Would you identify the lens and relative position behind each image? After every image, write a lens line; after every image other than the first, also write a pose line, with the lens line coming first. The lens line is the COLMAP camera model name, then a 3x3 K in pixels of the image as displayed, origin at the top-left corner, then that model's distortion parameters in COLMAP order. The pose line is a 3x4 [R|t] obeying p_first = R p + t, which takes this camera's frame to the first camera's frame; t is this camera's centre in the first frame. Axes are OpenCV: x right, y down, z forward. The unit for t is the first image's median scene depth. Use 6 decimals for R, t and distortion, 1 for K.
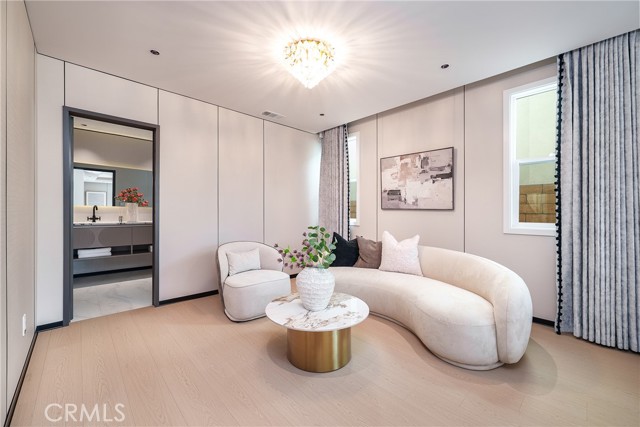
lens RADIAL K [[248.9, 0, 320.0], [0, 248.9, 213.5], [0, 0, 1]] dist [-0.000629, -0.000252]
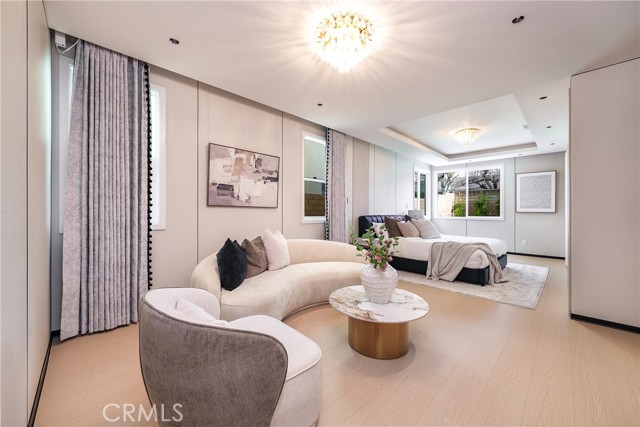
lens RADIAL K [[240.6, 0, 320.0], [0, 240.6, 209.6], [0, 0, 1]] dist [-0.000279, -0.000094]
pose [[-0.000783, 0.000248, 1.000000, -0.590369], [-0.000743, 1.000000, -0.000249, -0.005521], [-0.999999, -0.000744, -0.000783, 0.708673]]
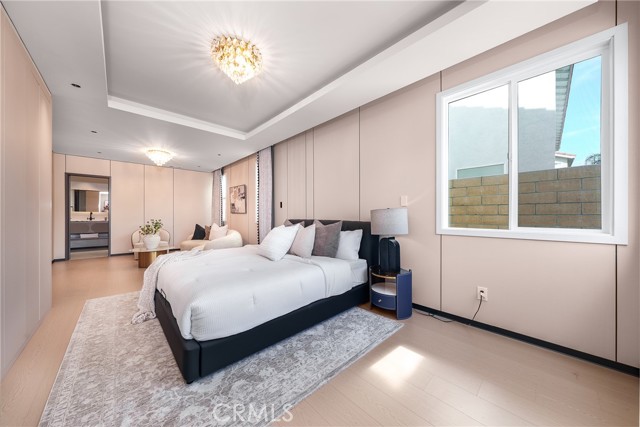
lens RADIAL K [[219.1, 0, 319.5], [0, 219.1, 215.4], [0, 0, 1]] dist [0.000927, 0.000092]
pose [[0.999806, -0.000234, -0.019691, 1.091712], [-0.000083, 0.999870, -0.016102, 0.029199], [0.019692, 0.016100, 0.999676, -0.802667]]
